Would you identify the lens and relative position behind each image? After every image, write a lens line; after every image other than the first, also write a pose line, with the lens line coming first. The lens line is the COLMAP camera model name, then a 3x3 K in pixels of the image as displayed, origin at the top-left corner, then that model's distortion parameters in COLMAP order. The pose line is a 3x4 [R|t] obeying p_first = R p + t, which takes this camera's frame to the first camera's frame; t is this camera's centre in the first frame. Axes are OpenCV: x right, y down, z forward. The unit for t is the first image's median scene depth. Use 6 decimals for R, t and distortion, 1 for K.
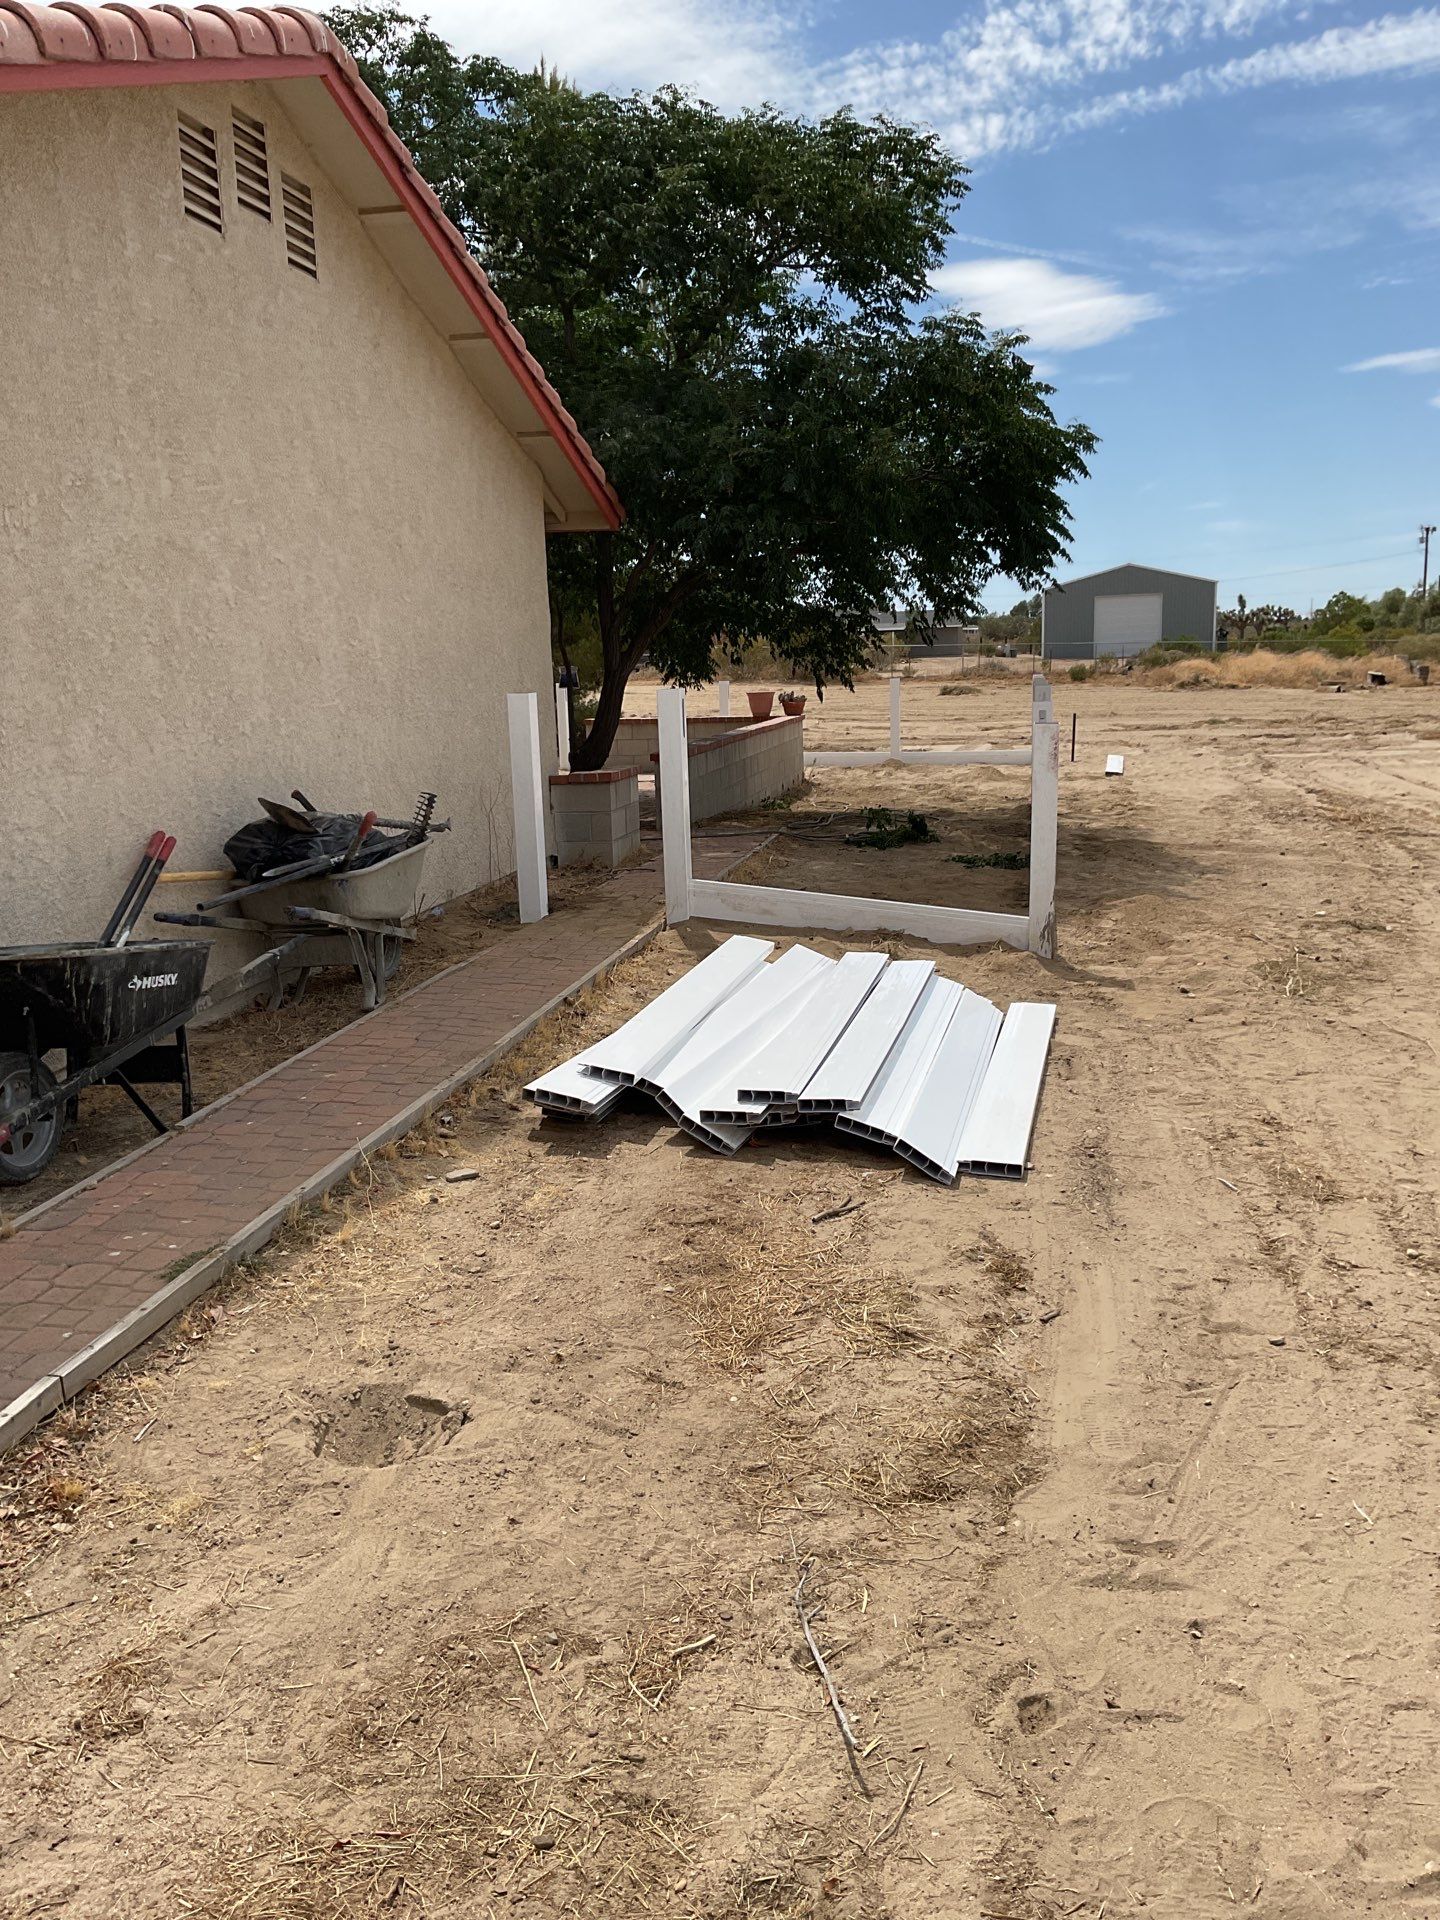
lens RADIAL K [[1587.7, 0, 714.8], [0, 1587.7, 954.4], [0, 0, 1]] dist [0.134164, -0.277399]
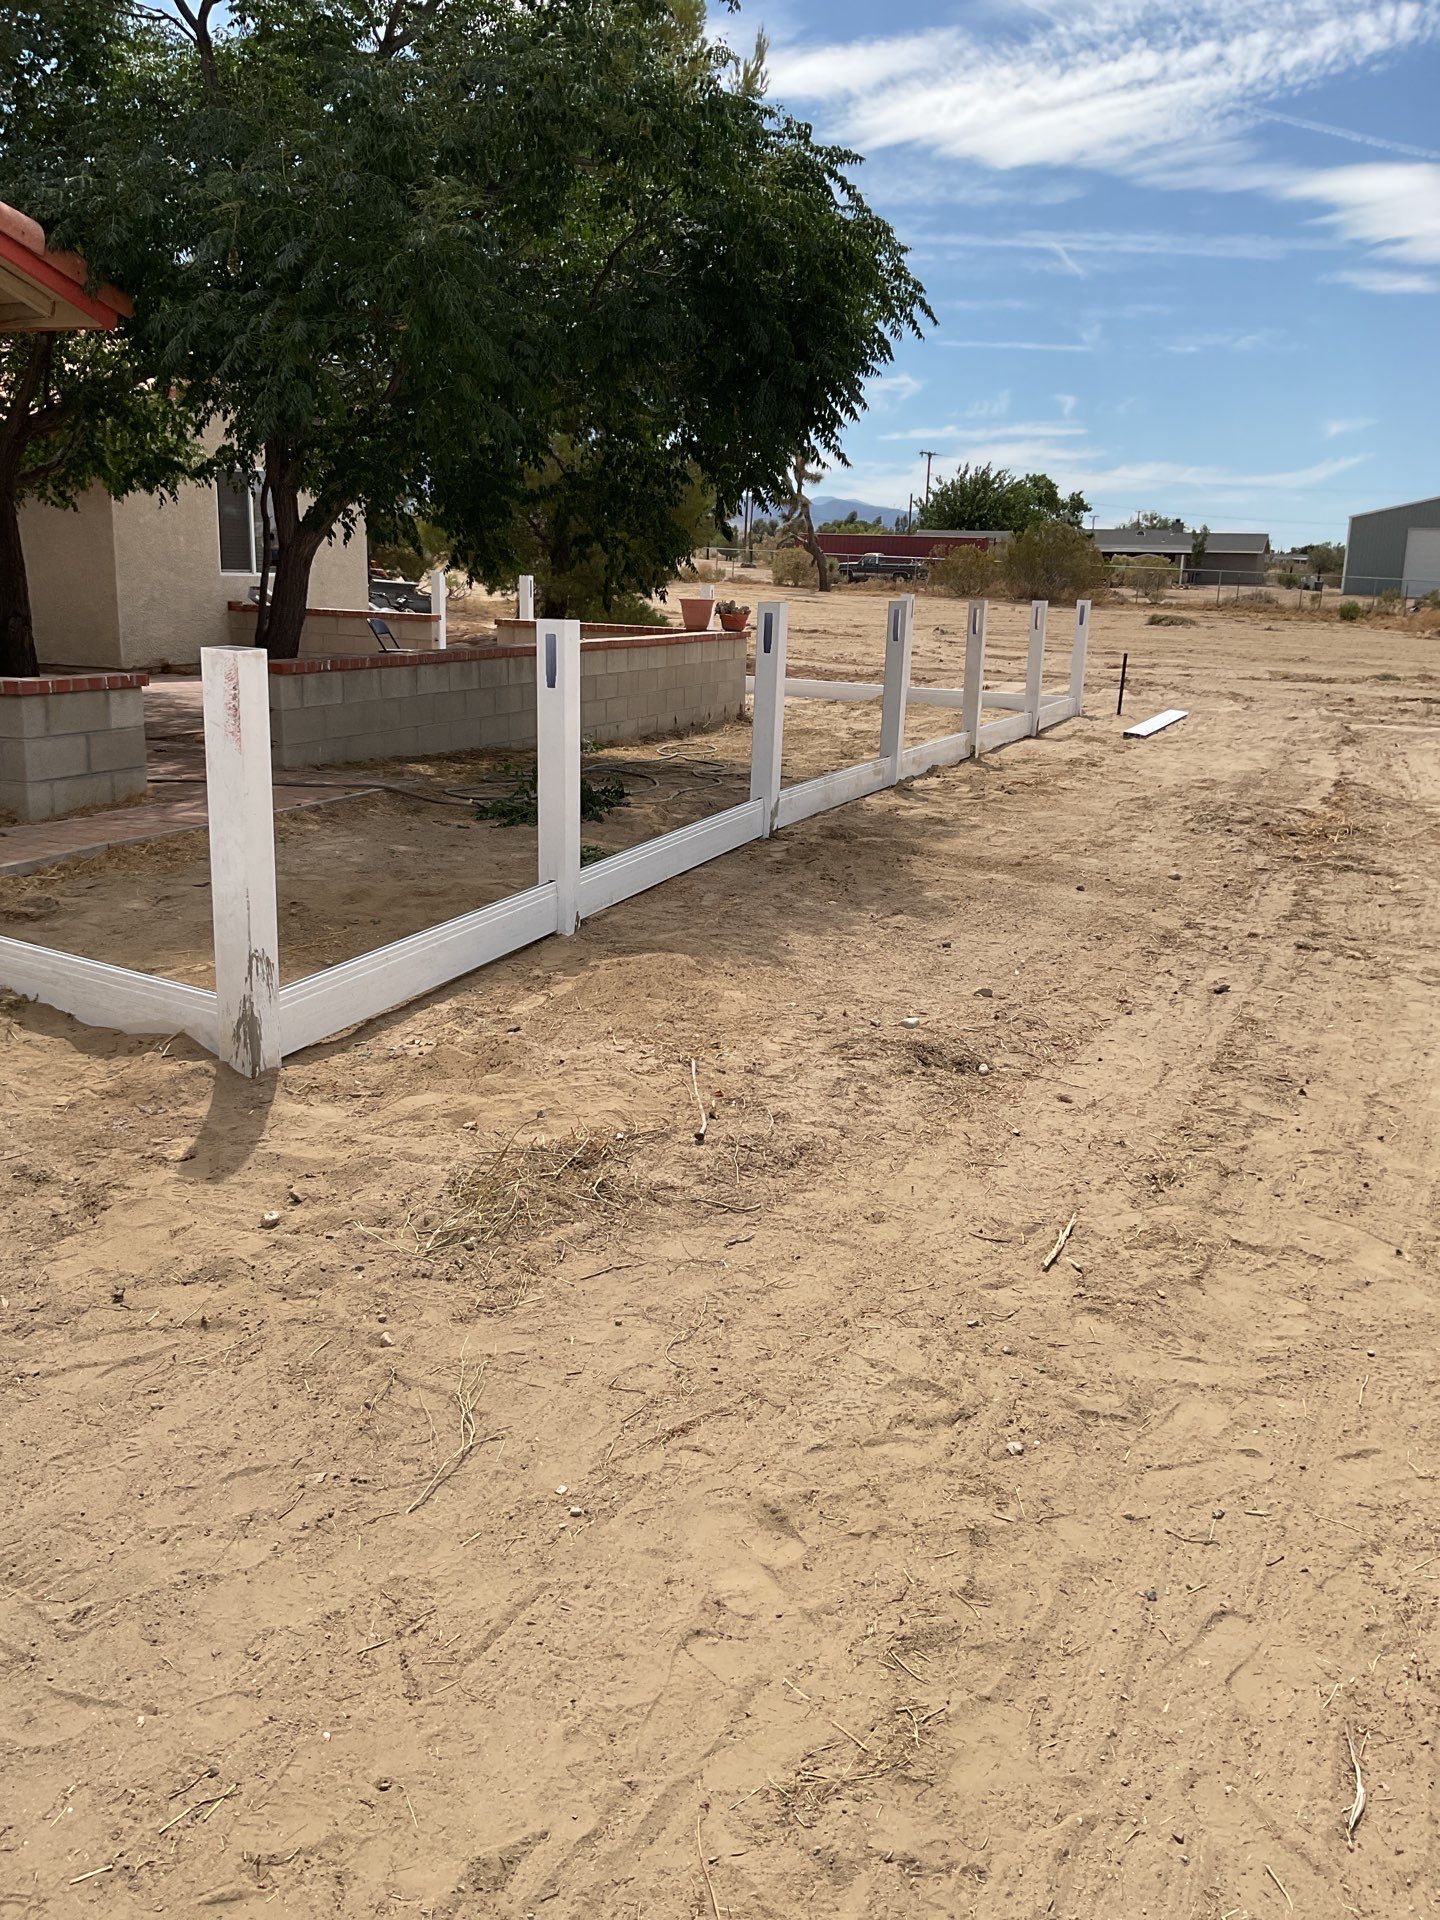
lens RADIAL K [[1587.7, 0, 714.8], [0, 1587.7, 954.4], [0, 0, 1]] dist [0.134164, -0.277399]
pose [[0.979977, 0.101357, -0.171384, 0.134041], [-0.091976, 0.993839, 0.061837, -0.025986], [0.176595, -0.044836, 0.983262, 0.141511]]
